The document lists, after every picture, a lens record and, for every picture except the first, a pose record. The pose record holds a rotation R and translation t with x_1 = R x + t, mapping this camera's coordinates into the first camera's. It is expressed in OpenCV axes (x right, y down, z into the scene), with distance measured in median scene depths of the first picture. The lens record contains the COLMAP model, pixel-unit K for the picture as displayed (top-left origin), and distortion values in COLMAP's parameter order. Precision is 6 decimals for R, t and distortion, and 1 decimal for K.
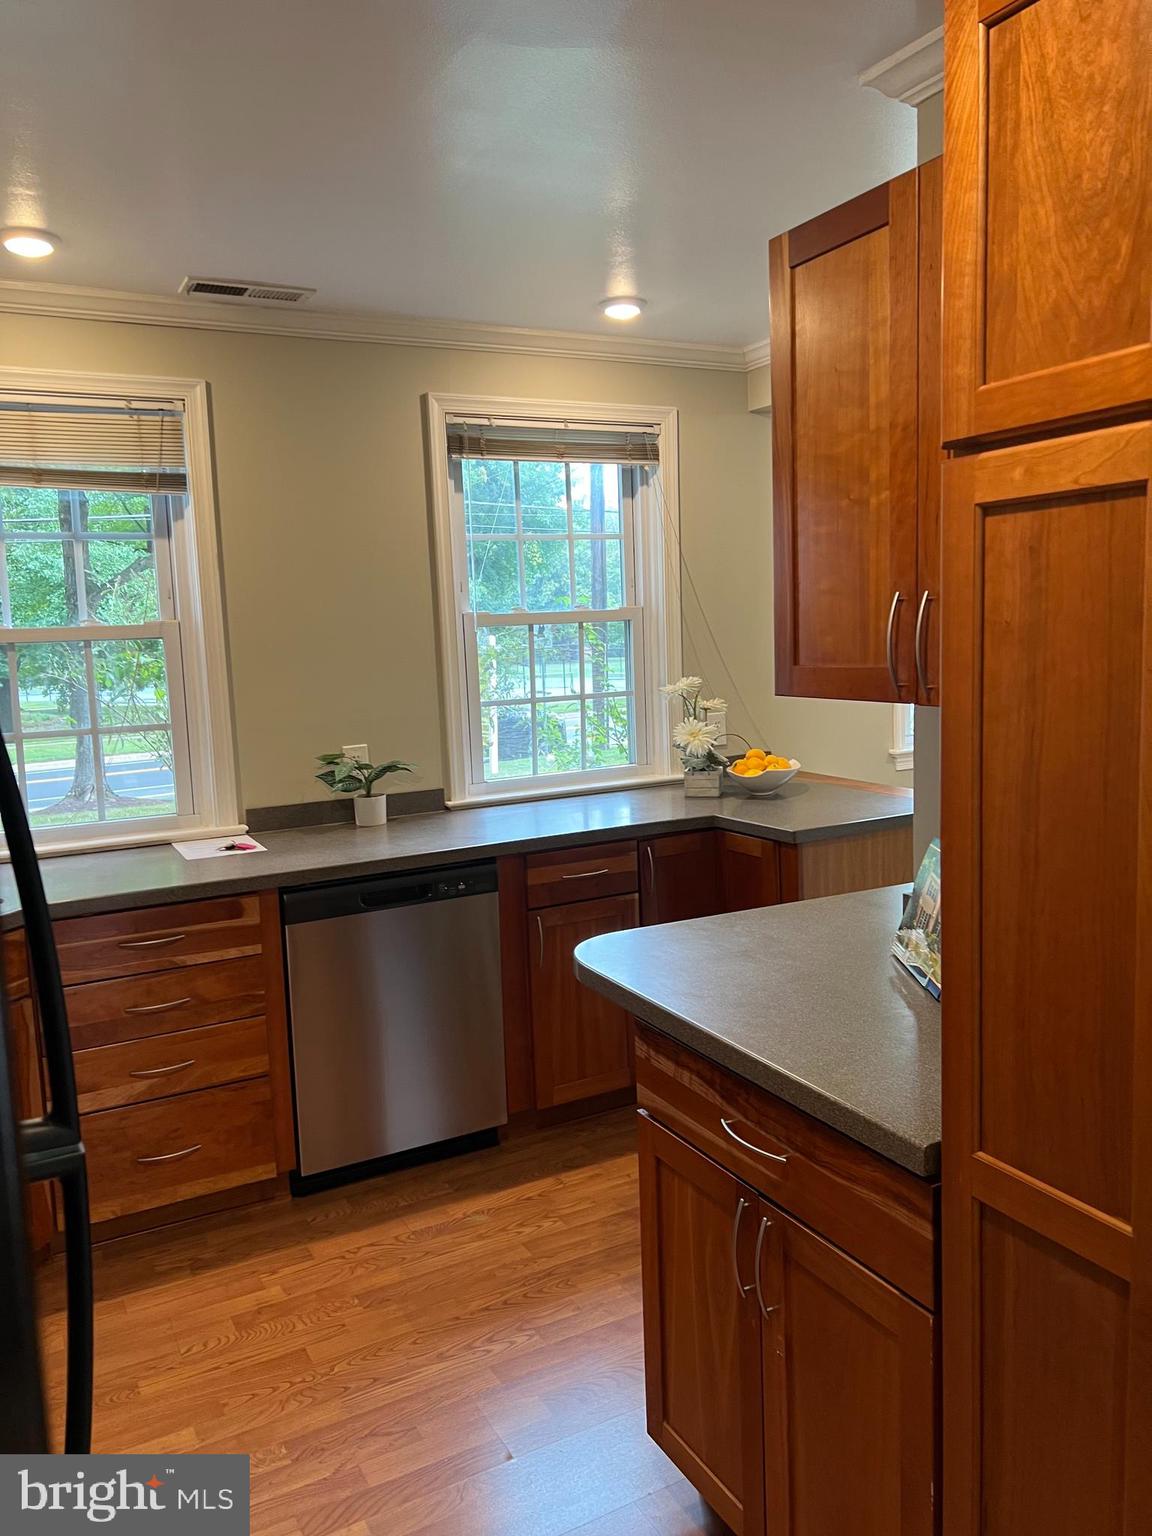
lens RADIAL K [[1151.9, 0, 573.0], [0, 1151.9, 763.9], [0, 0, 1]] dist [0.024719, -0.021223]
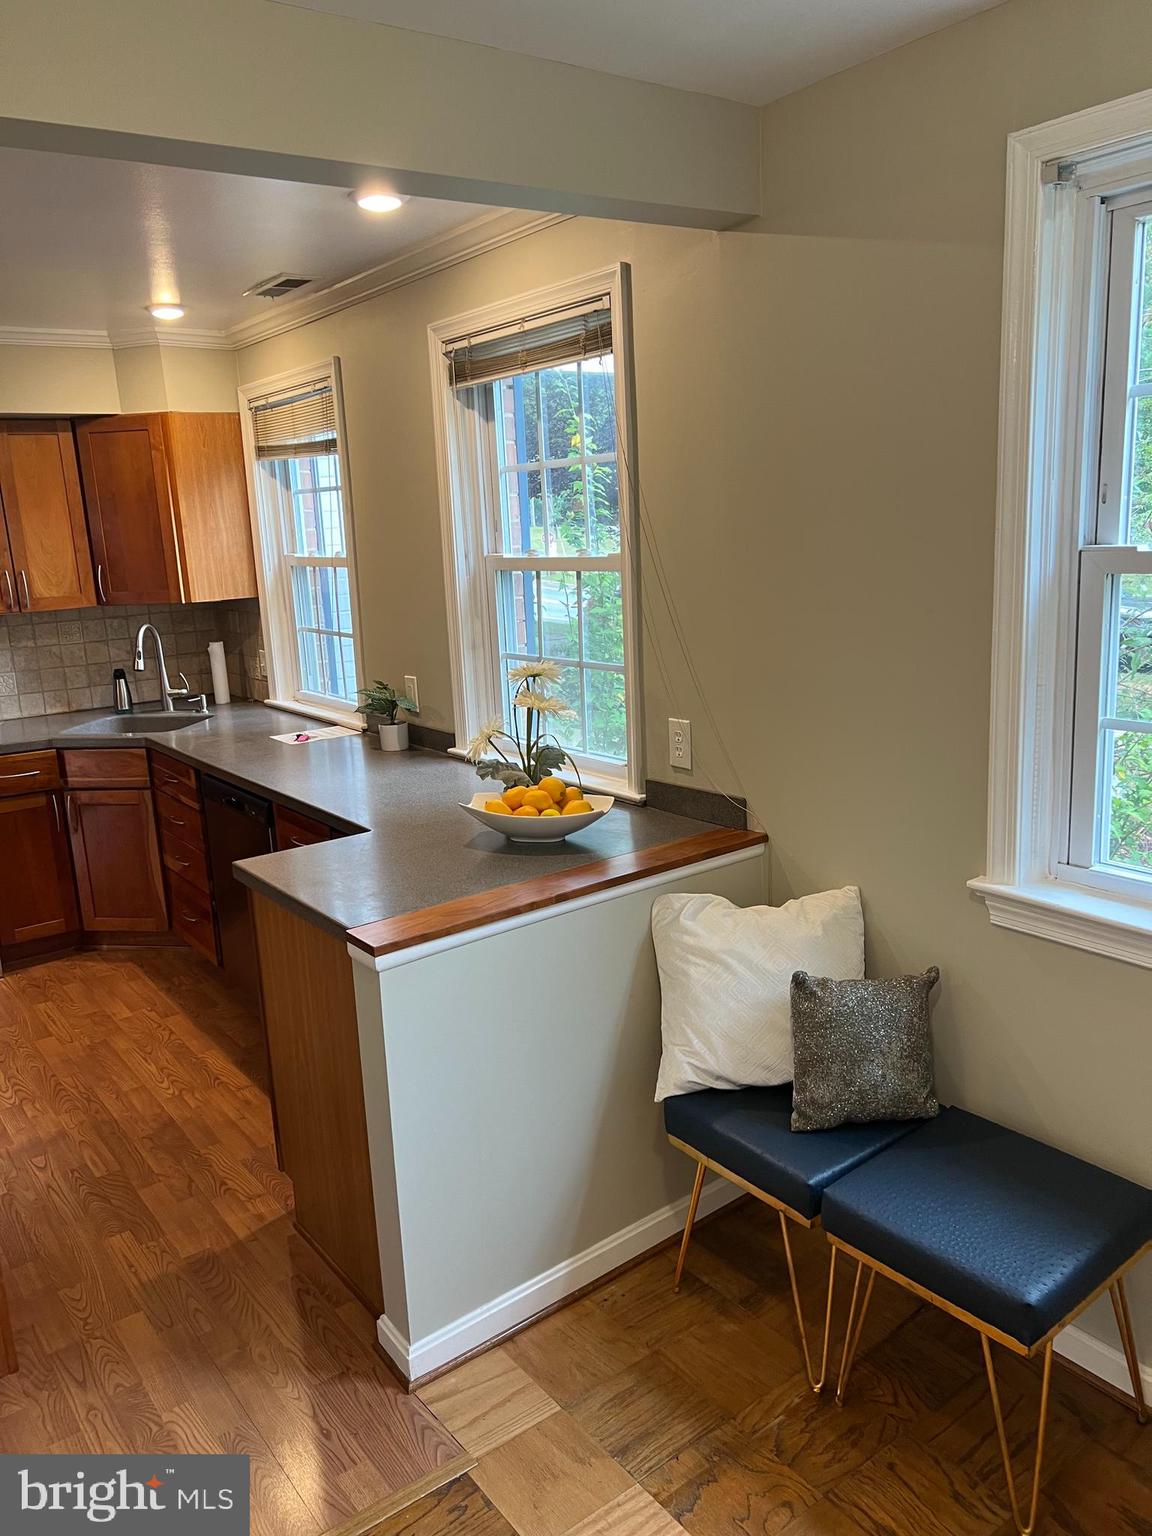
lens RADIAL K [[1151.9, 0, 573.0], [0, 1151.9, 772.2], [0, 0, 1]] dist [0.024719, -0.021223]
pose [[0.148572, 0.241356, -0.958996, 1.104216], [-0.081950, 0.969428, 0.231285, -0.234690], [0.985500, 0.044227, 0.163809, 1.190301]]
